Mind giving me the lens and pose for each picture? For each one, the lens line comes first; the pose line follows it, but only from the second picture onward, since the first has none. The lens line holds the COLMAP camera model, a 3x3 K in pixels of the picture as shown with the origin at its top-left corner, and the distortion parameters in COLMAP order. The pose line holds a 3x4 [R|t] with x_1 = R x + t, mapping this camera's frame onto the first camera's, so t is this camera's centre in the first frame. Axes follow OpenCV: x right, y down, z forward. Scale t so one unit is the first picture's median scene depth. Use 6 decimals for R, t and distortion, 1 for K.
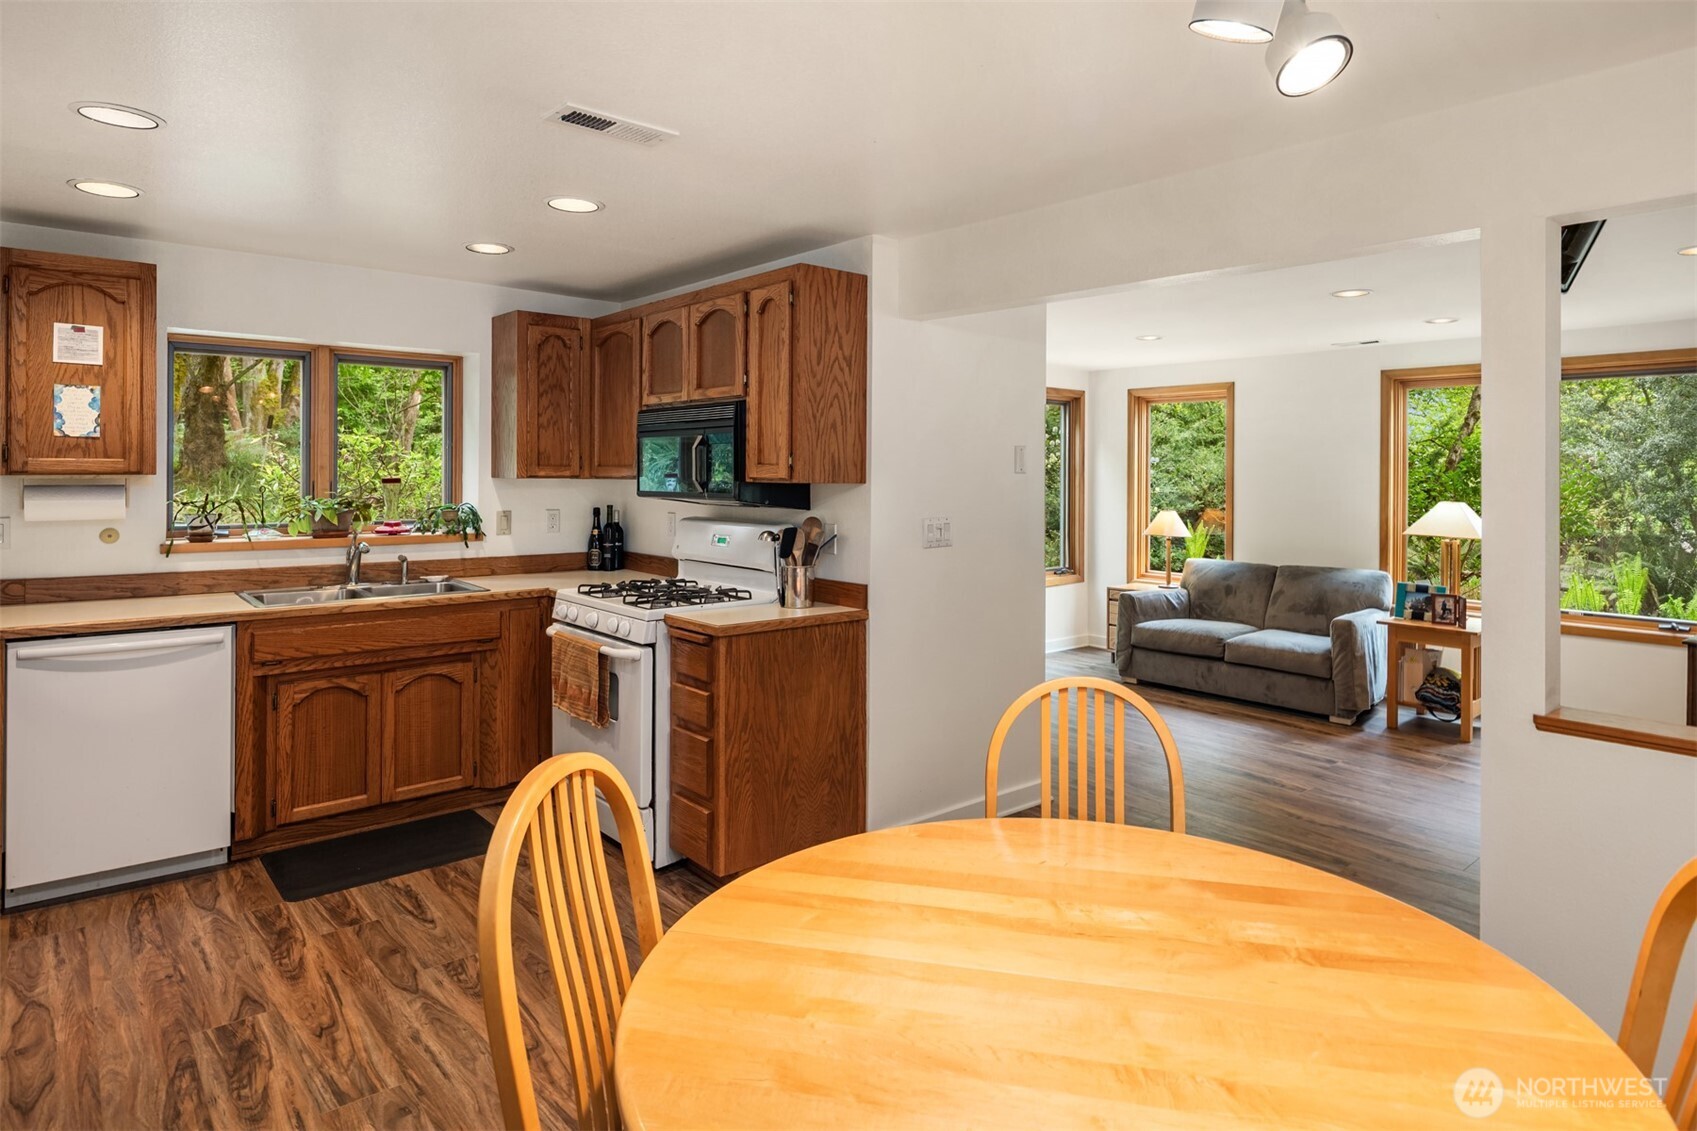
lens RADIAL K [[913.6, 0, 849.0], [0, 913.6, 508.1], [0, 0, 1]] dist [-0.005737, -0.001699]
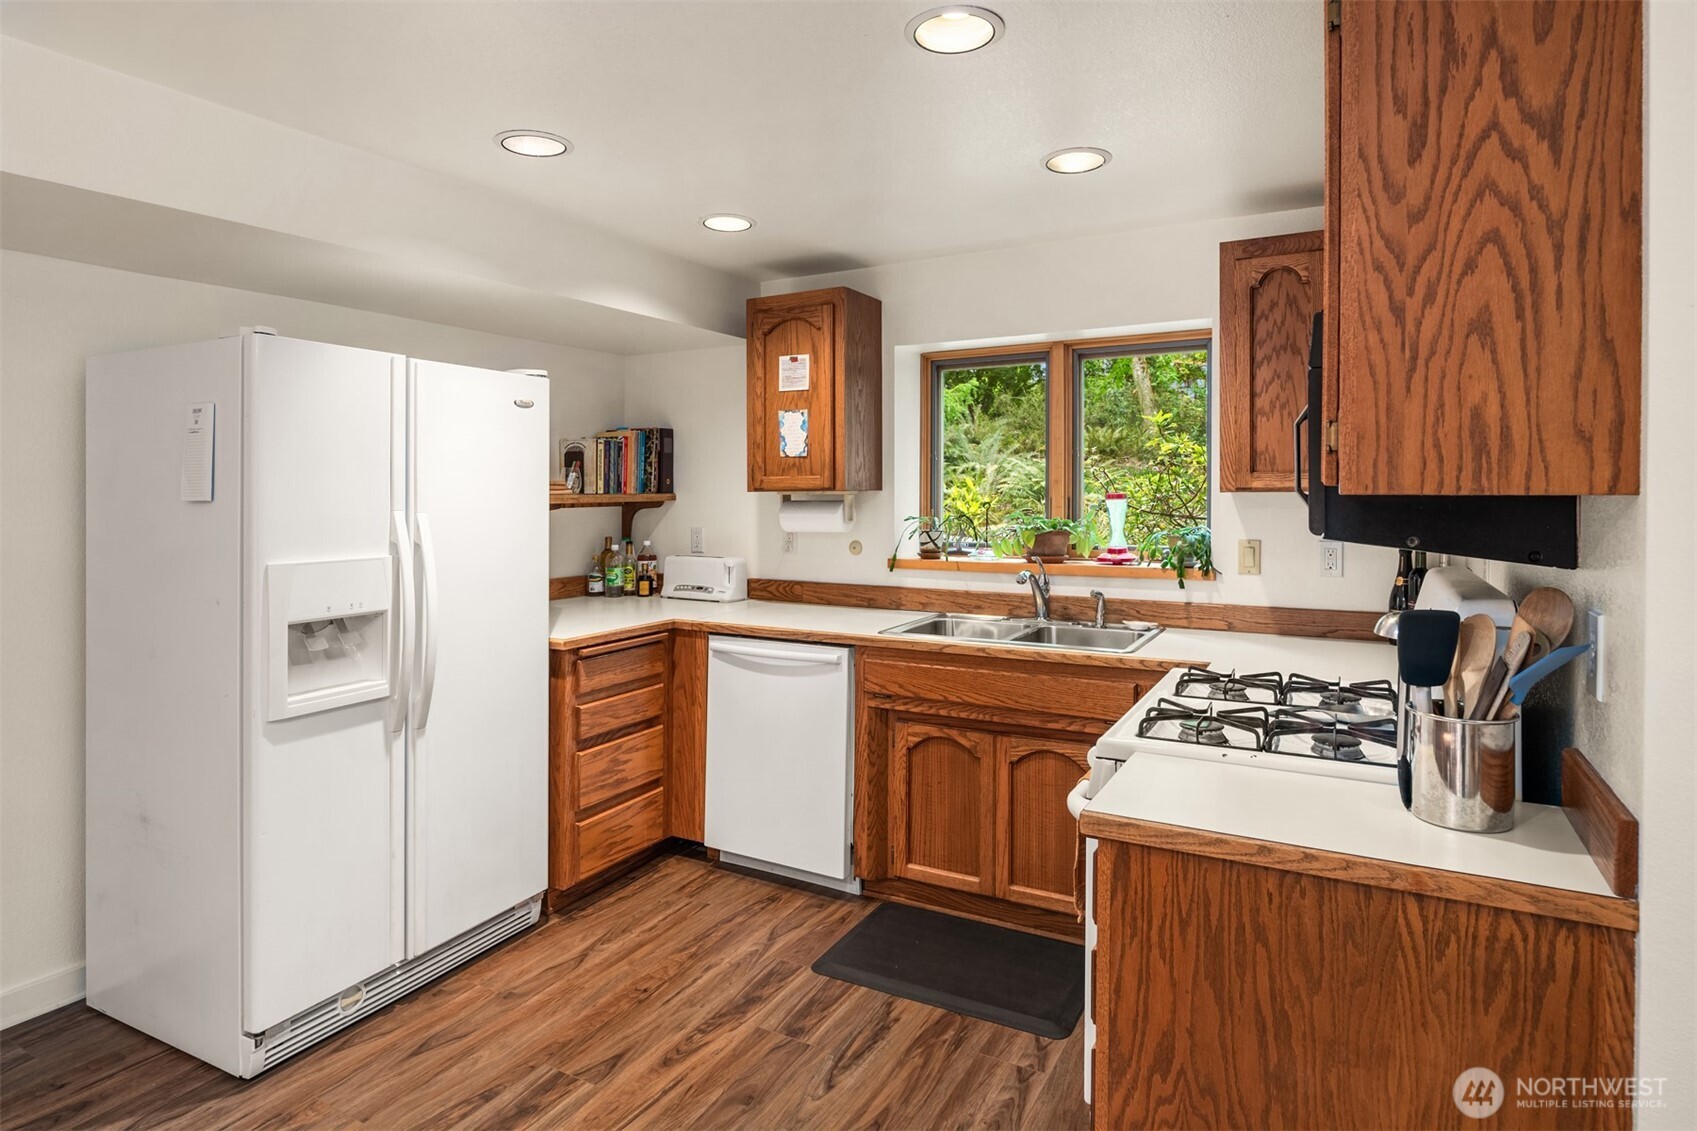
lens RADIAL K [[913.6, 0, 849.0], [0, 913.6, 508.1], [0, 0, 1]] dist [-0.005737, -0.001699]
pose [[0.377416, 0.007230, -0.926015, 0.209773], [-0.028065, 0.999599, -0.003634, -0.014078], [0.925618, 0.027360, 0.377468, 0.652880]]
